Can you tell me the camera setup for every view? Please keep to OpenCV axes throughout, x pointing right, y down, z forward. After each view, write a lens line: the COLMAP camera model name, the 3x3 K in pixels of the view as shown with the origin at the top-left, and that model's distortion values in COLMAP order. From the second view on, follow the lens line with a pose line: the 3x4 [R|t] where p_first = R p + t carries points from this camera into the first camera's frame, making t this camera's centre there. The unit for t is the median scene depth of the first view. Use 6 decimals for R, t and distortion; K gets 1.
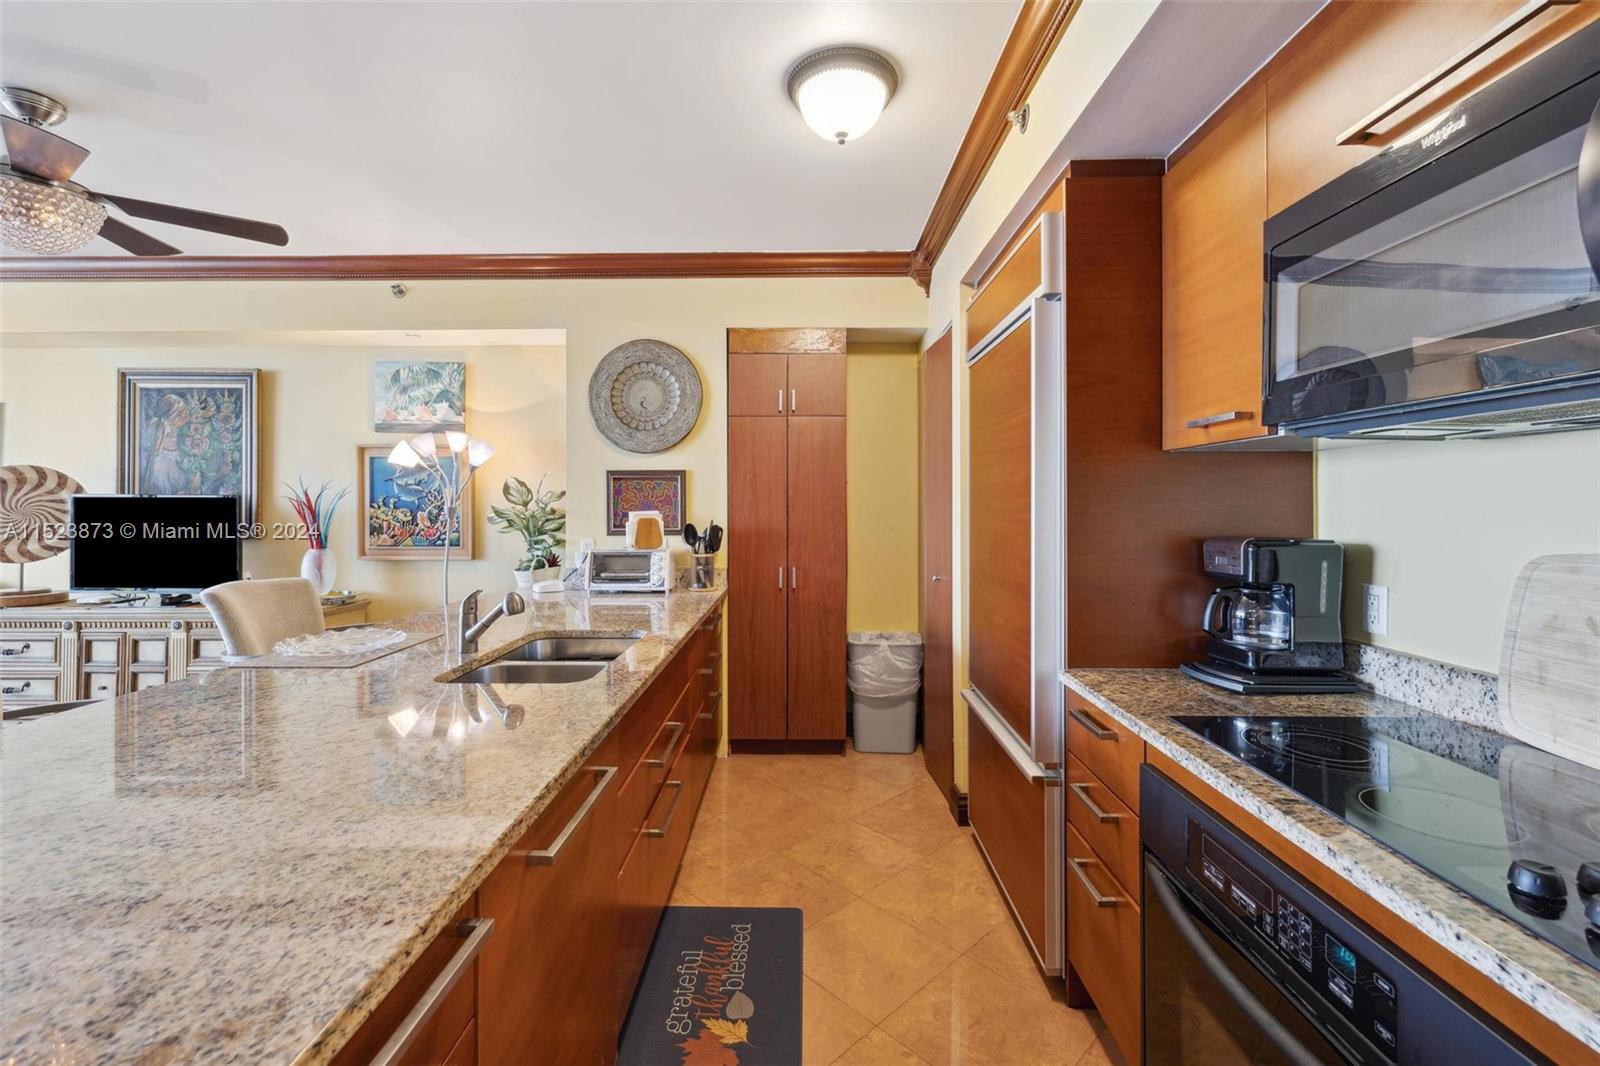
lens RADIAL K [[681.2, 0, 793.7], [0, 681.2, 499.9], [0, 0, 1]] dist [-0.000184, 0.000303]
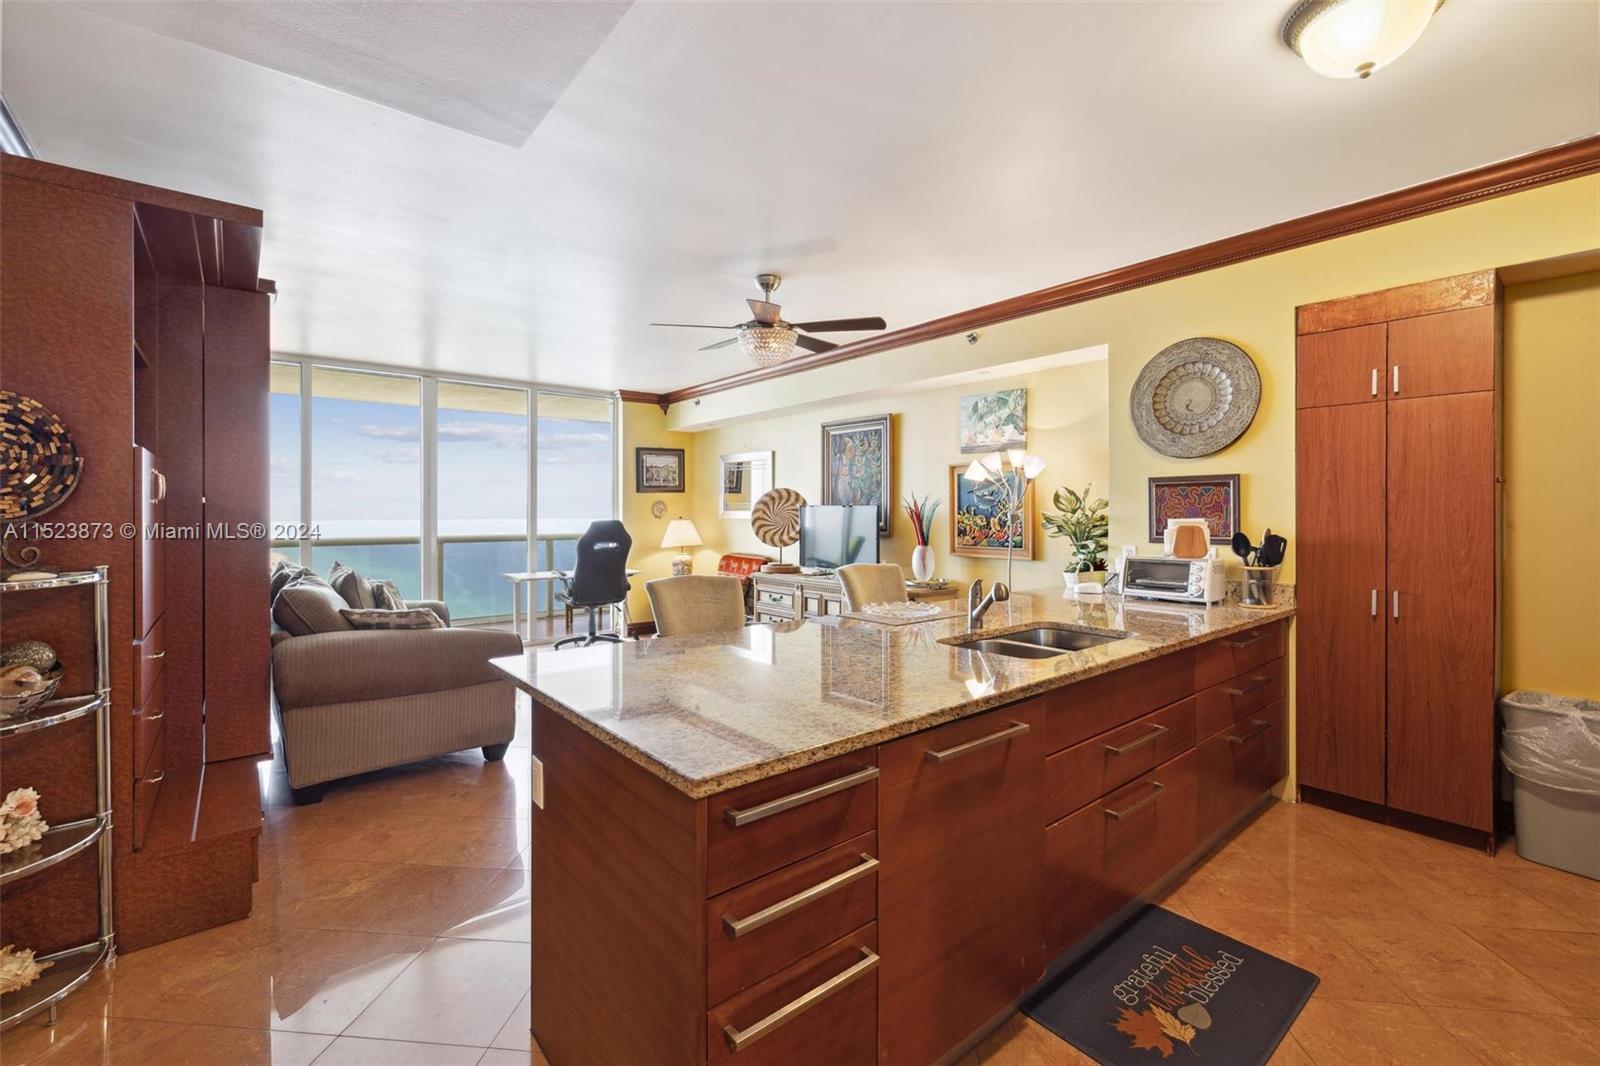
lens RADIAL K [[677.6, 0, 790.7], [0, 677.6, 514.3], [0, 0, 1]] dist [0.001609, 0.000058]
pose [[0.642430, 0.002338, -0.766341, 0.150246], [0.005591, 0.999954, 0.007738, -0.000177], [0.766324, -0.009255, 0.642387, -0.042301]]
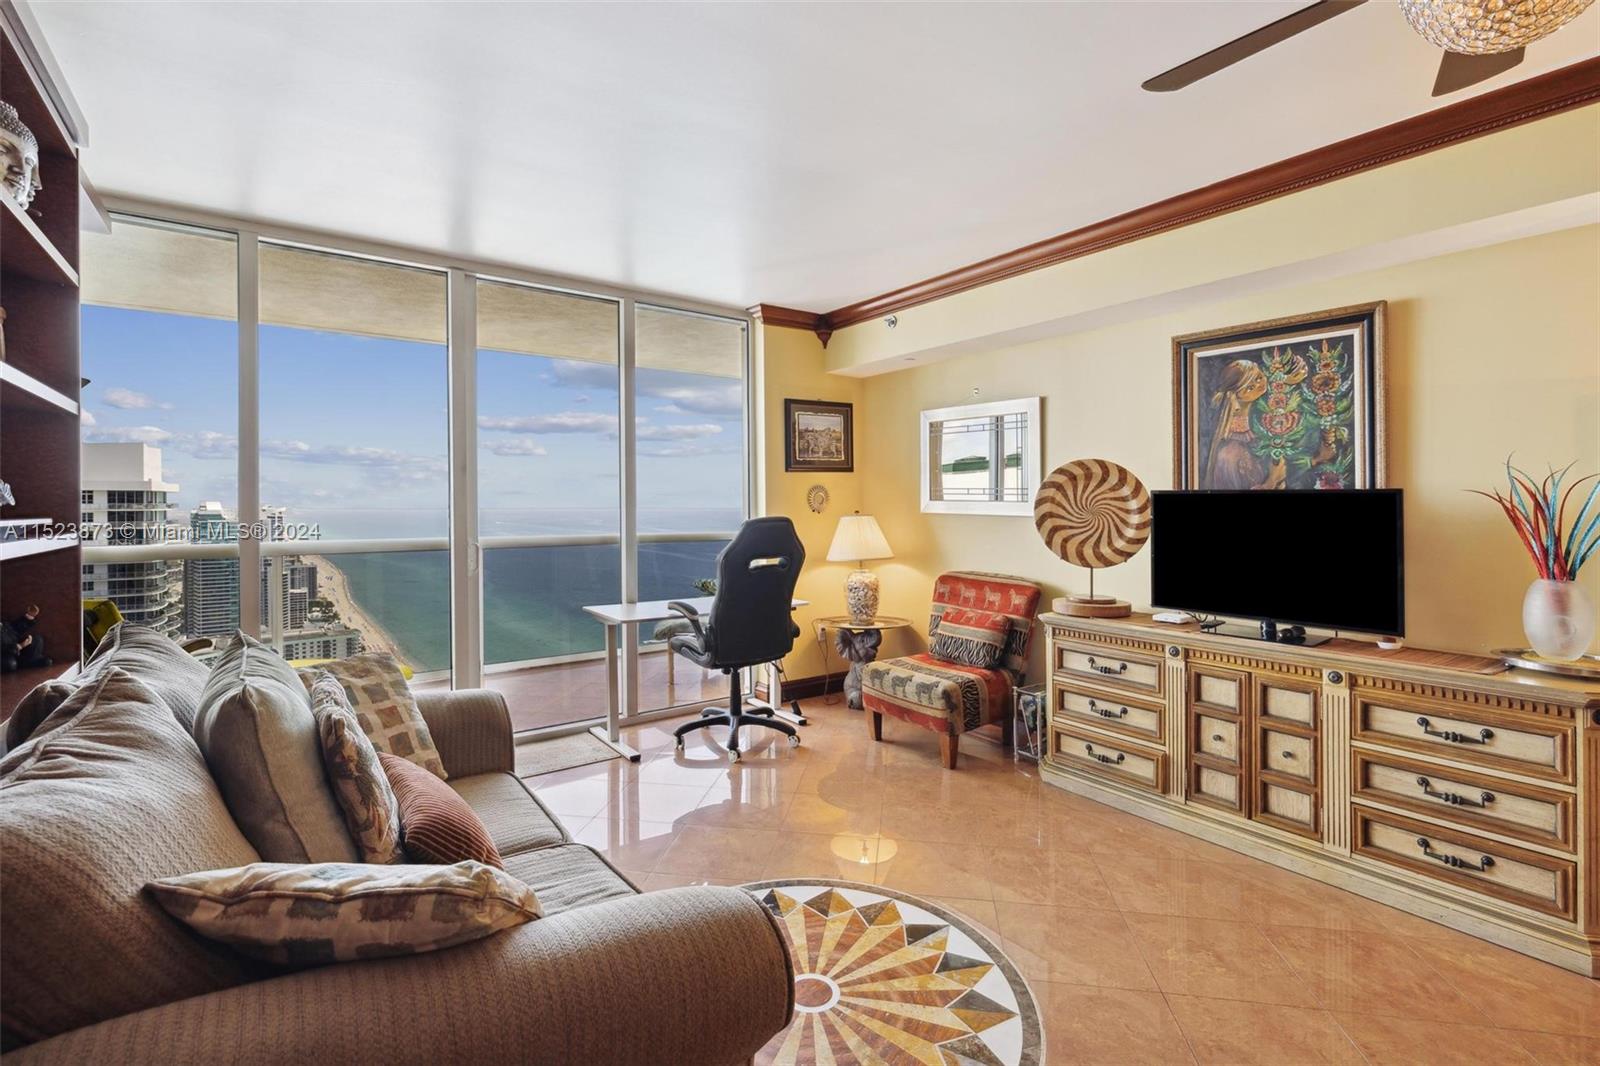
lens RADIAL K [[725.0, 0, 787.7], [0, 725.0, 505.6], [0, 0, 1]] dist [-0.004078, -0.000411]
pose [[0.594704, 0.003012, -0.803939, -0.615181], [0.006034, 0.999948, 0.008210, 0.000143], [0.803922, -0.009733, 0.594655, 0.109821]]
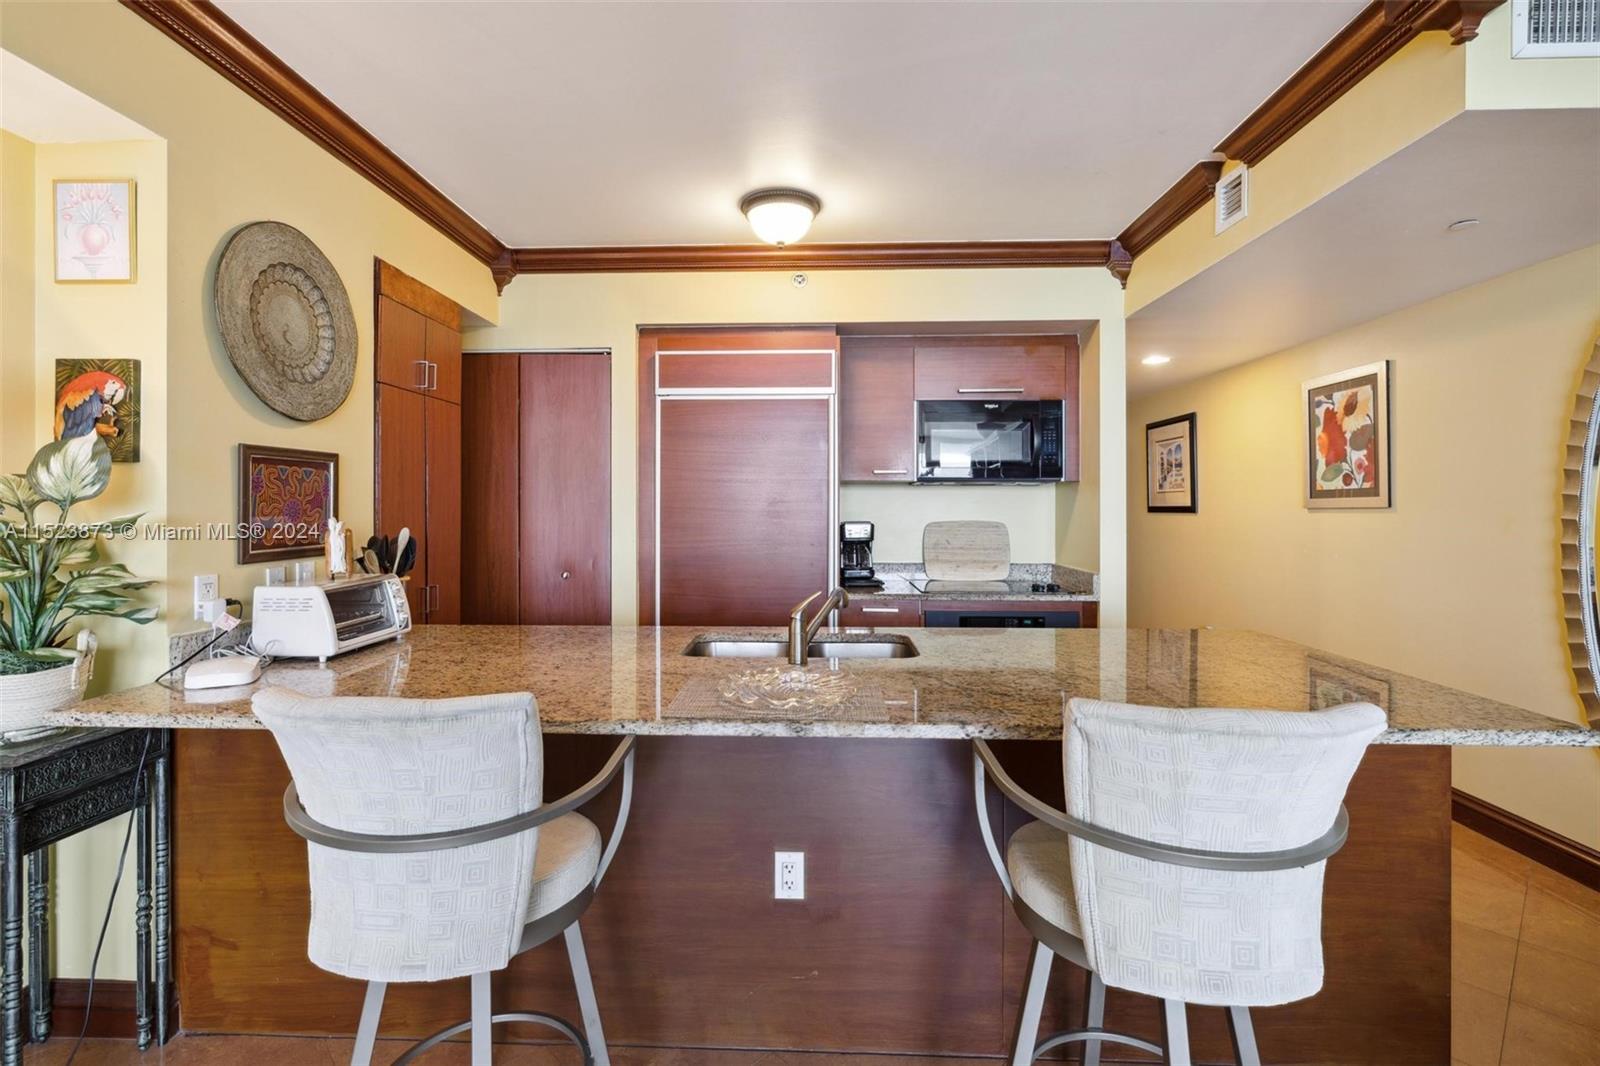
lens RADIAL K [[725.0, 0, 787.7], [0, 725.0, 505.6], [0, 0, 1]] dist [-0.004078, -0.000411]
pose [[0.030777, 0.001774, 0.999525, -0.832386], [-0.006689, 0.999976, -0.001569, 0.003564], [-0.999504, -0.006637, 0.030788, 0.549716]]
